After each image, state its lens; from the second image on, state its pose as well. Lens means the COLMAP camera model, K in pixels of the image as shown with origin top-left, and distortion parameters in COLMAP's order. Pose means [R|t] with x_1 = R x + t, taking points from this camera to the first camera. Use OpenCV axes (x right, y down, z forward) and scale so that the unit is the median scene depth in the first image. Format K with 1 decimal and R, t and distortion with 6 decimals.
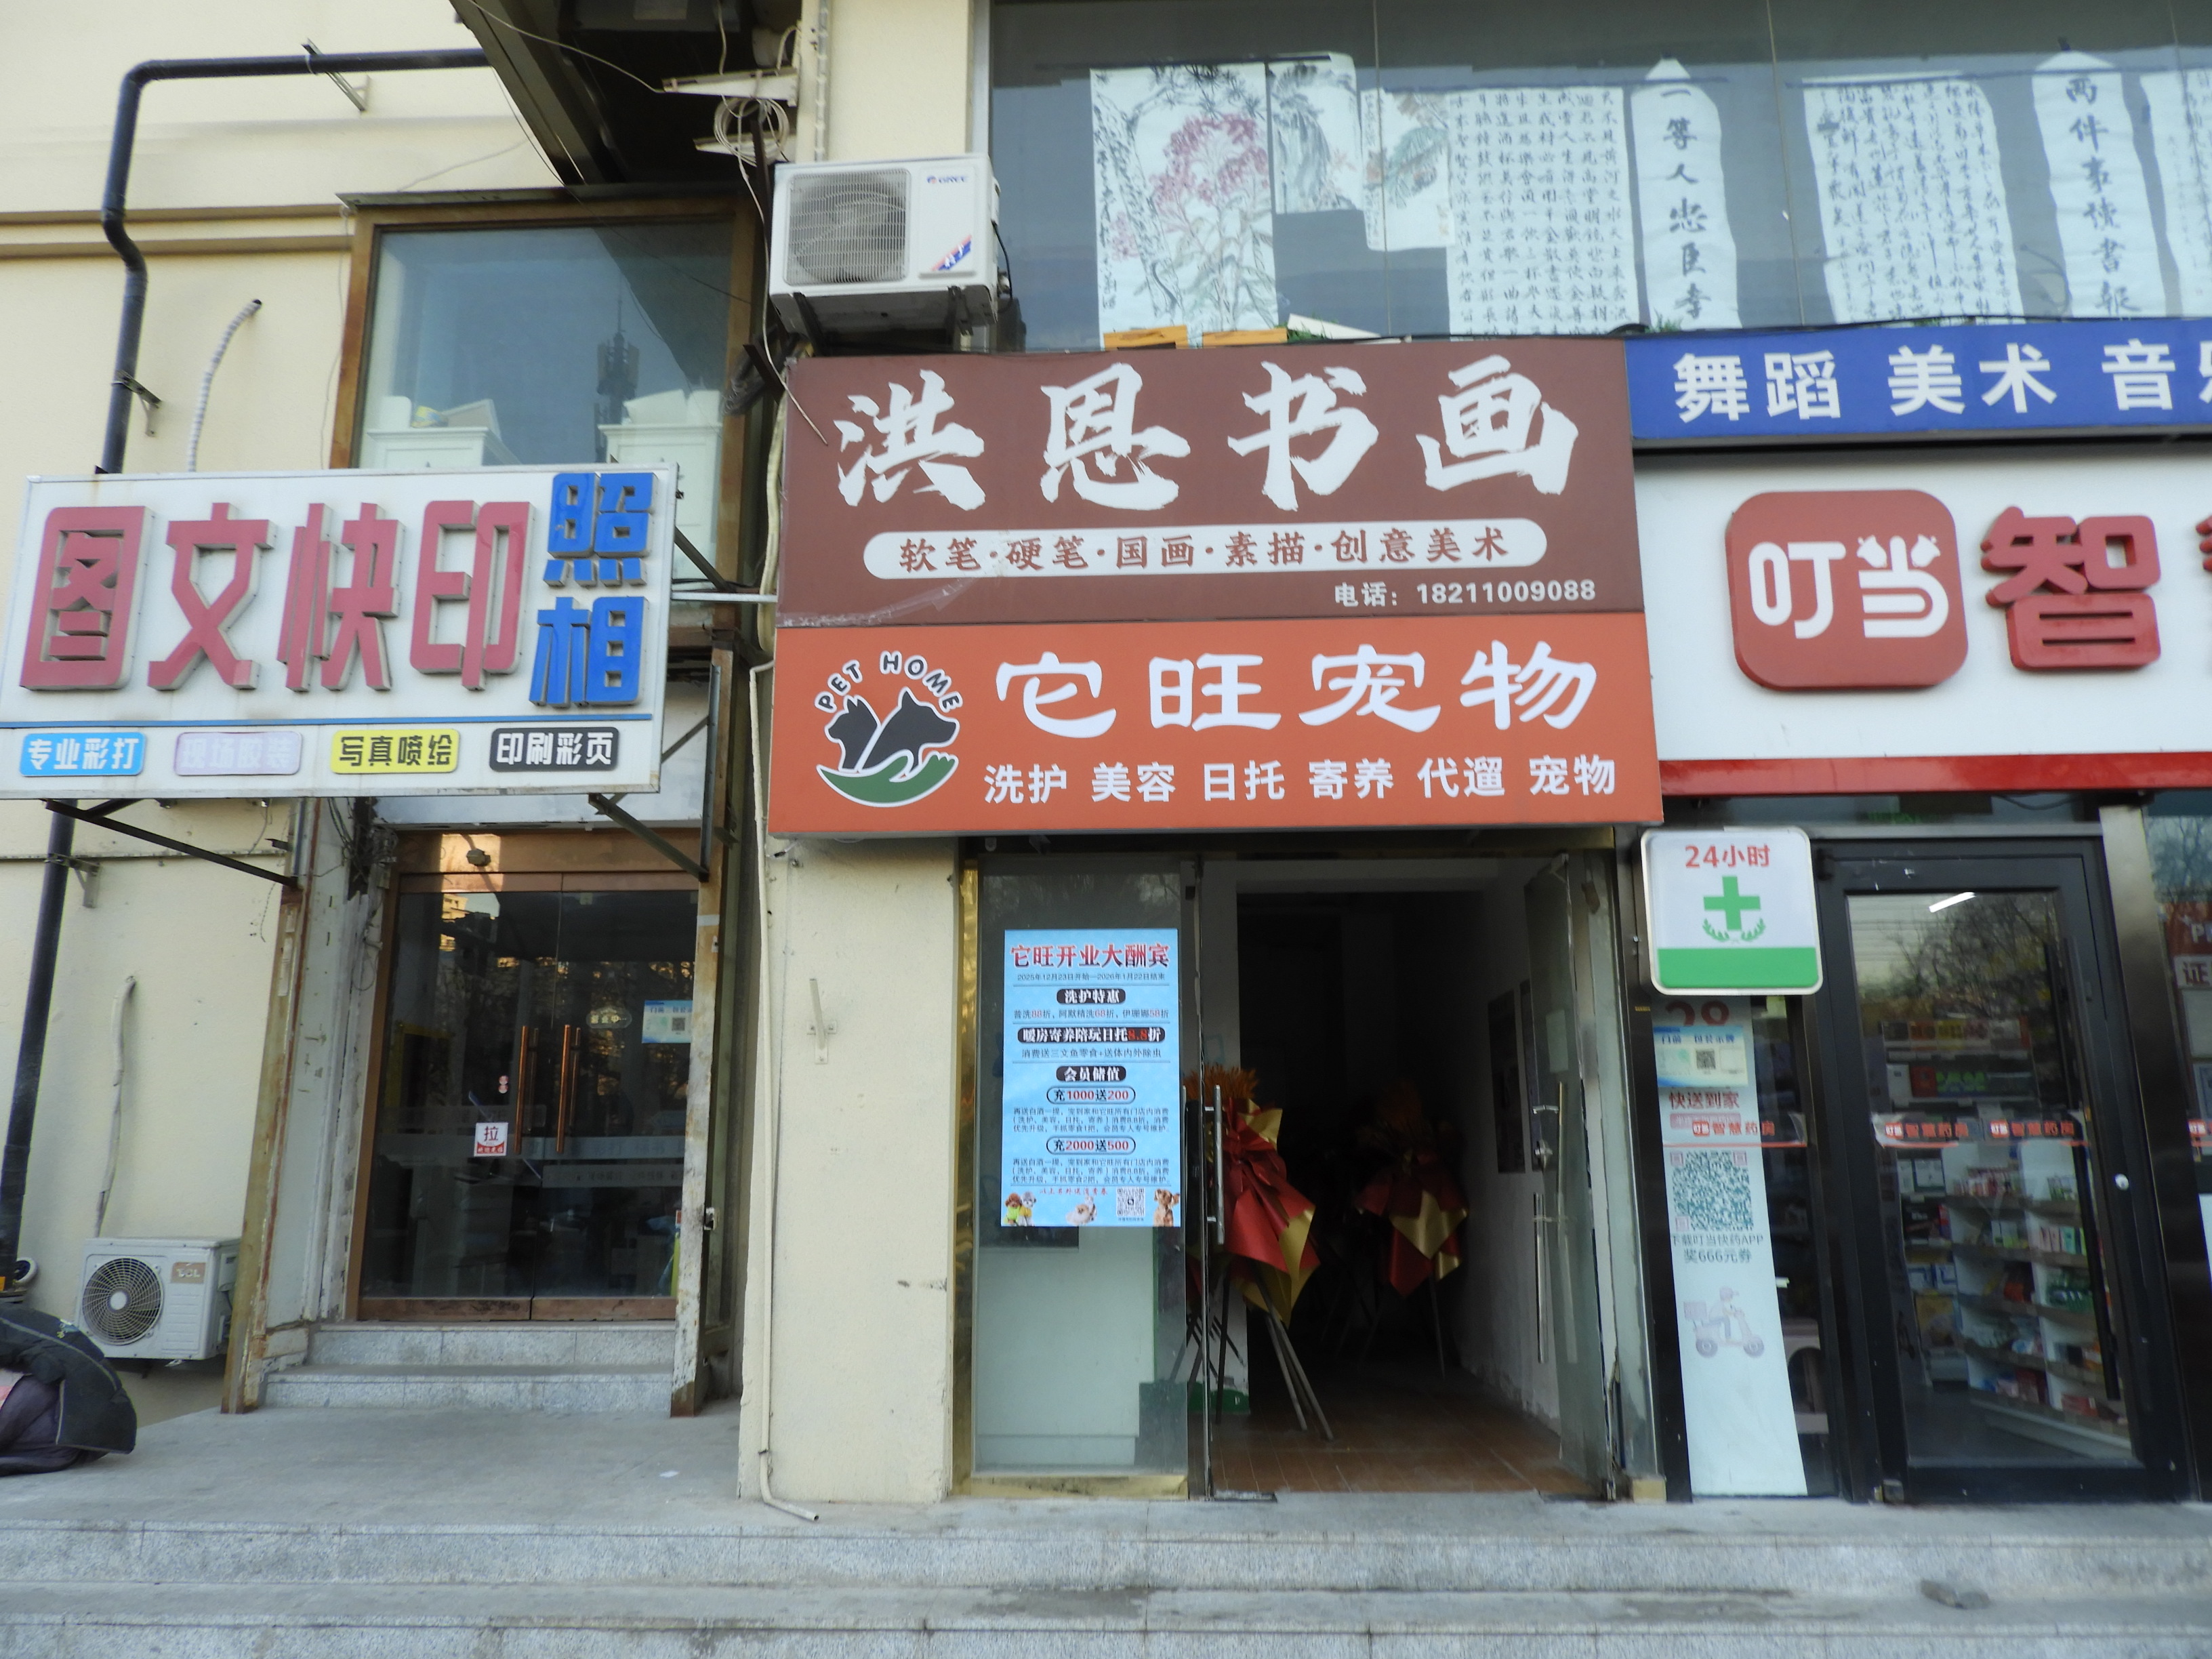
lens RADIAL K [[1560.5, 0, 1107.9], [0, 1560.5, 834.9], [0, 0, 1]] dist [0.006188, -0.006509]
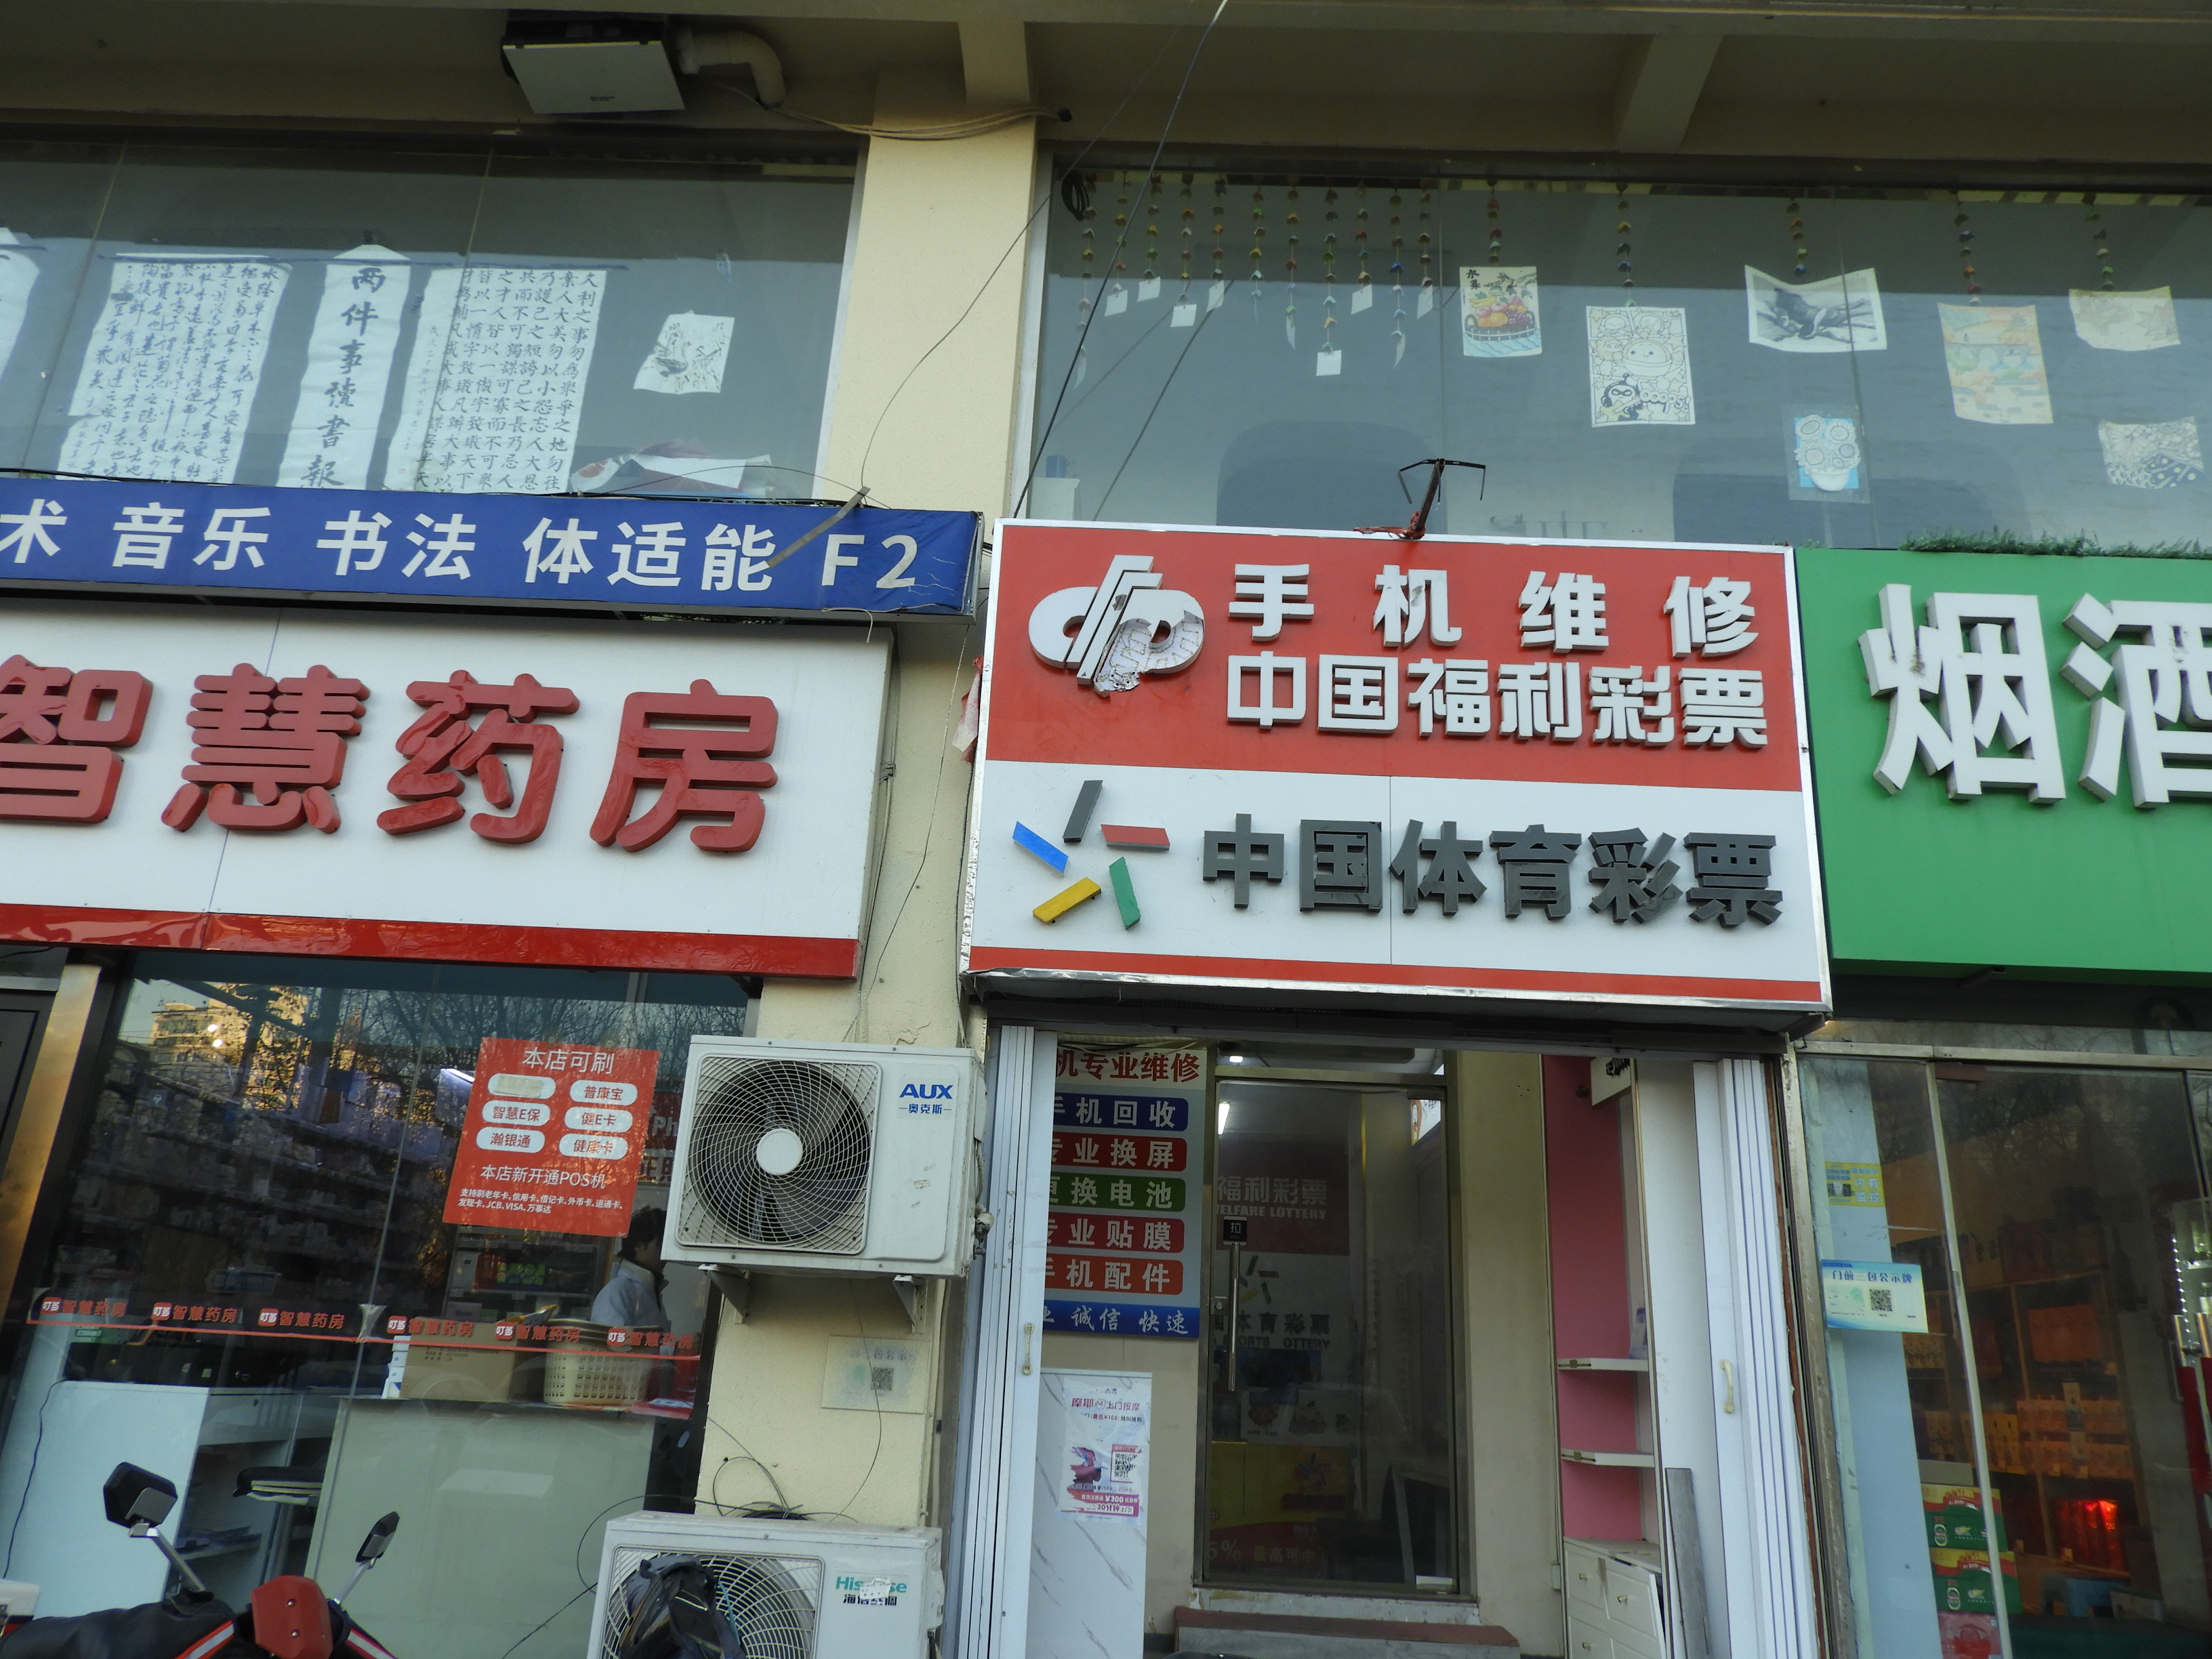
lens RADIAL K [[1560.5, 0, 1107.9], [0, 1560.5, 834.9], [0, 0, 1]] dist [0.006188, -0.006509]
pose [[0.997943, 0.063980, 0.003984, 1.261284], [-0.062968, 0.990016, -0.126109, -0.014780], [-0.012012, 0.125599, 0.992008, 0.016779]]
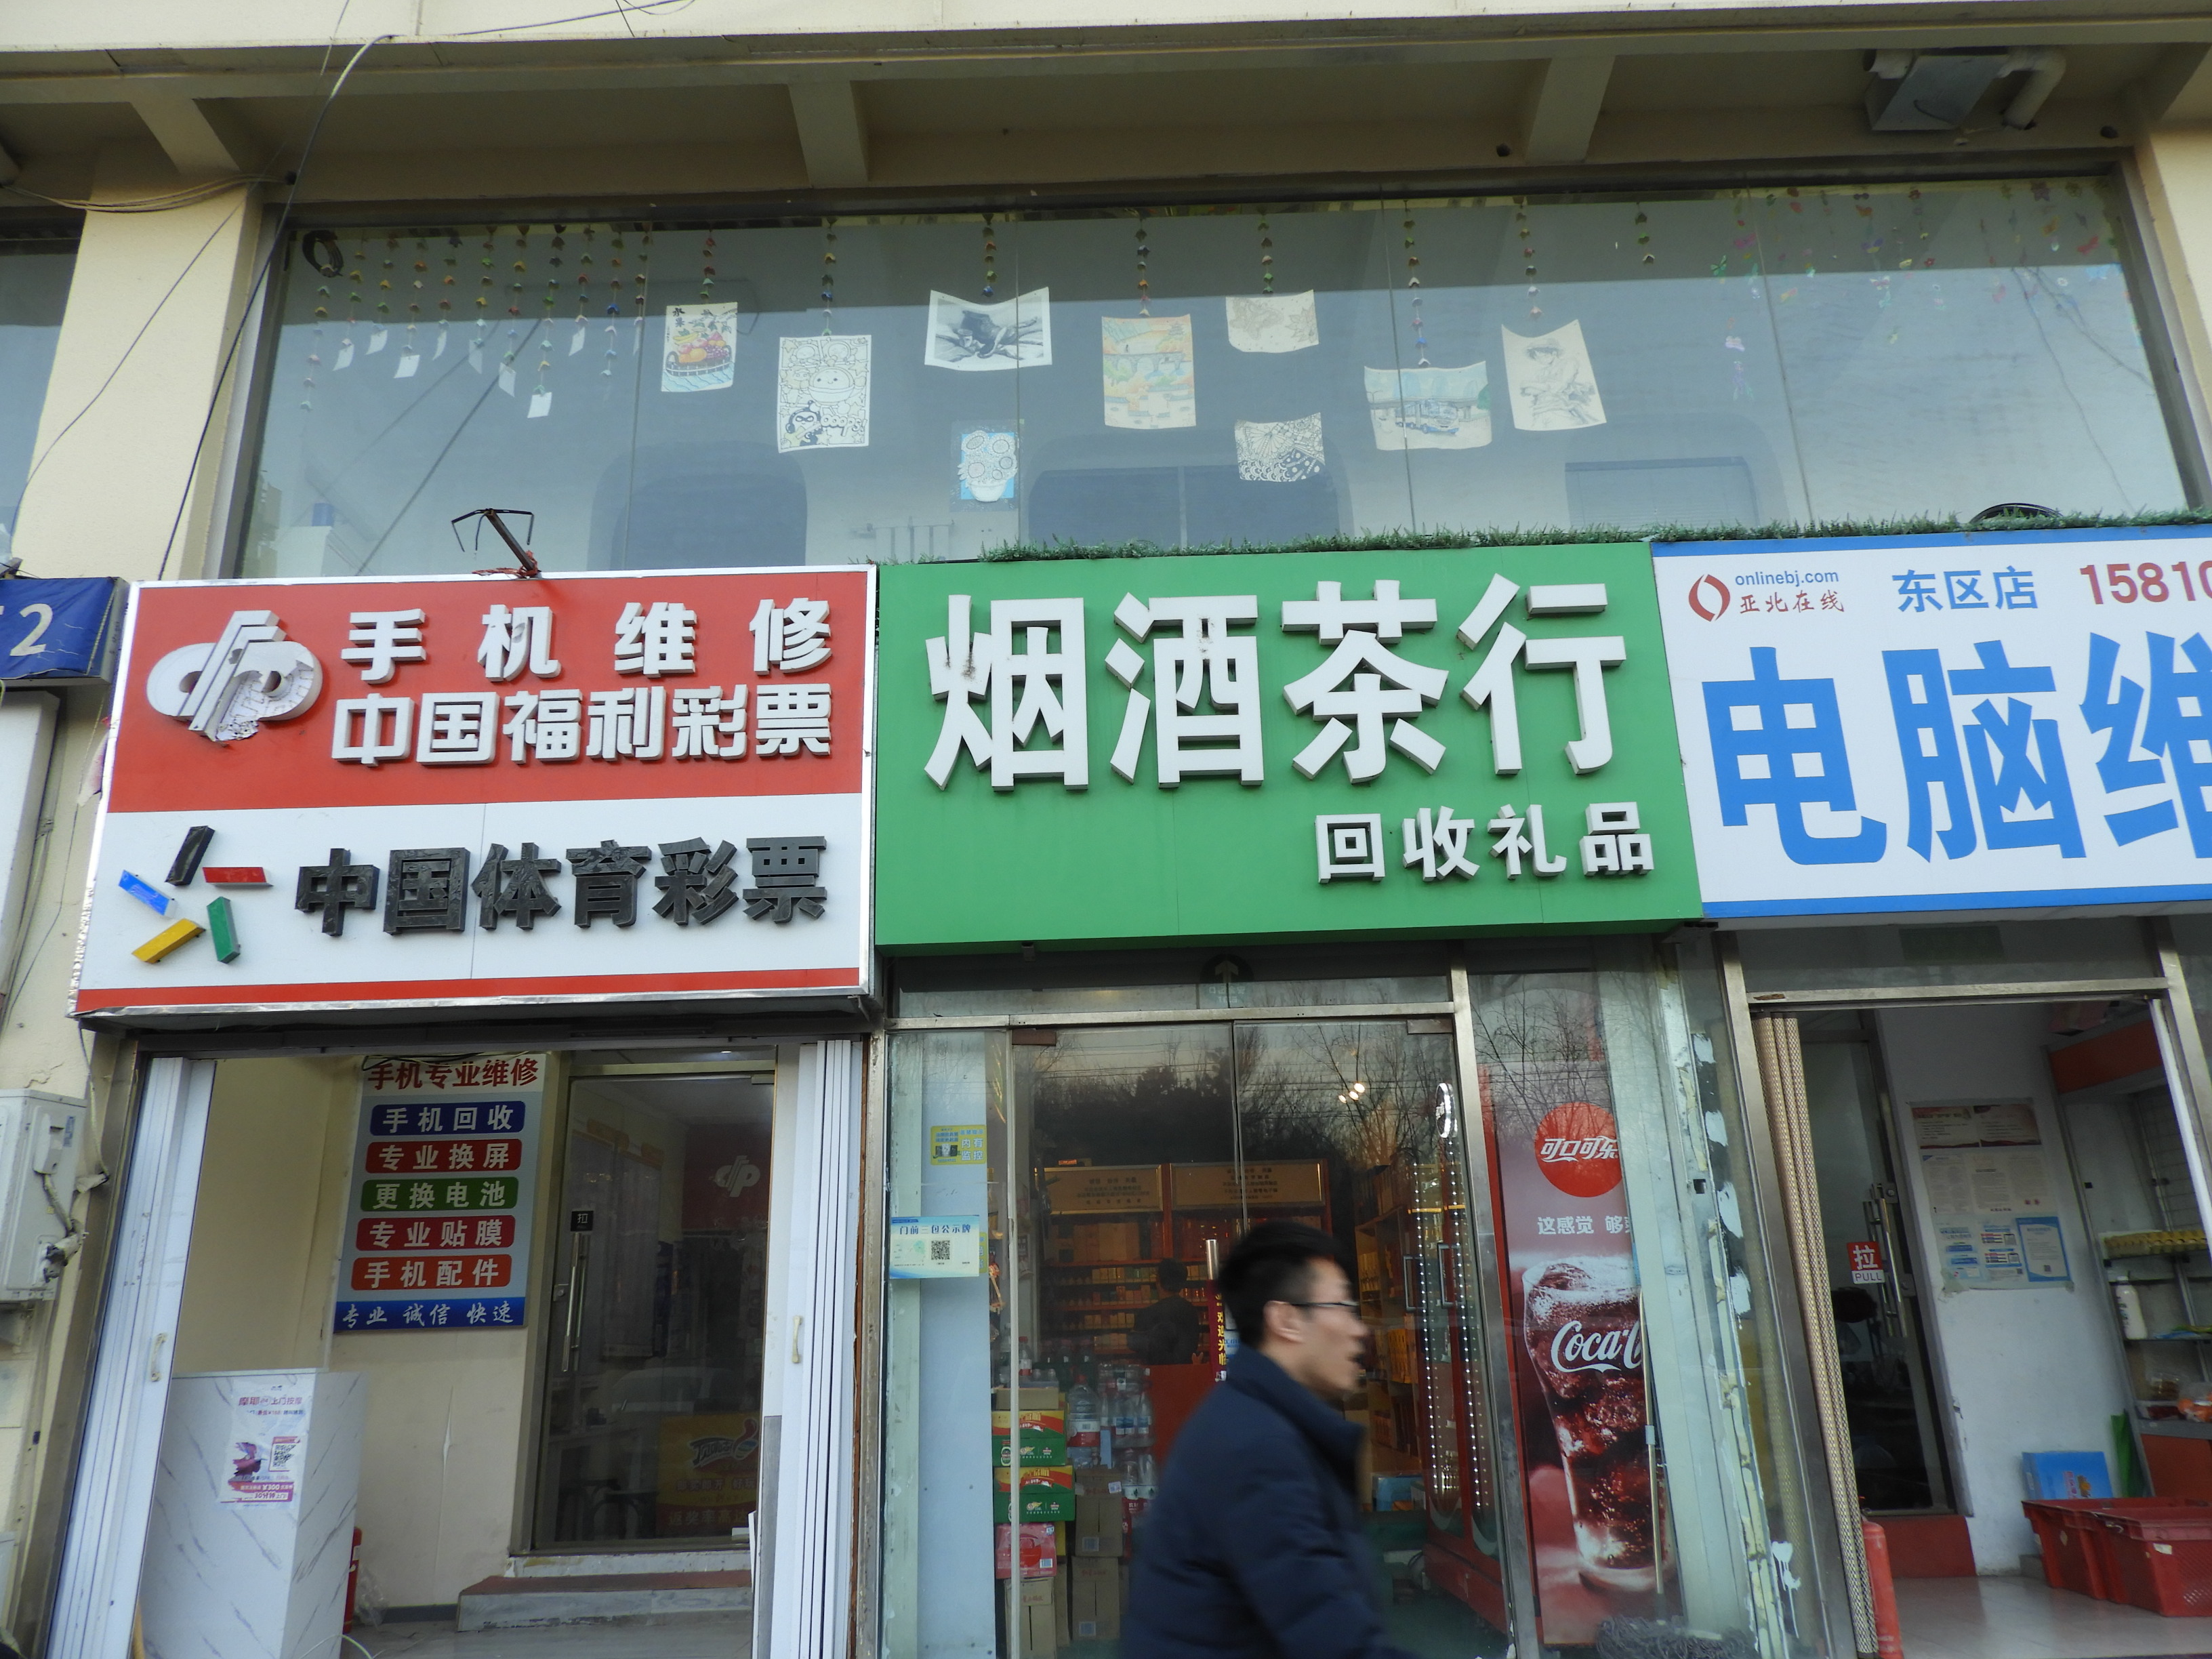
lens RADIAL K [[1560.5, 0, 1107.9], [0, 1560.5, 834.9], [0, 0, 1]] dist [0.006188, -0.006509]
pose [[0.998999, -0.004307, 0.044521, 1.784944], [0.009026, 0.994288, -0.106346, -0.046691], [-0.043809, 0.106642, 0.993332, -0.079894]]
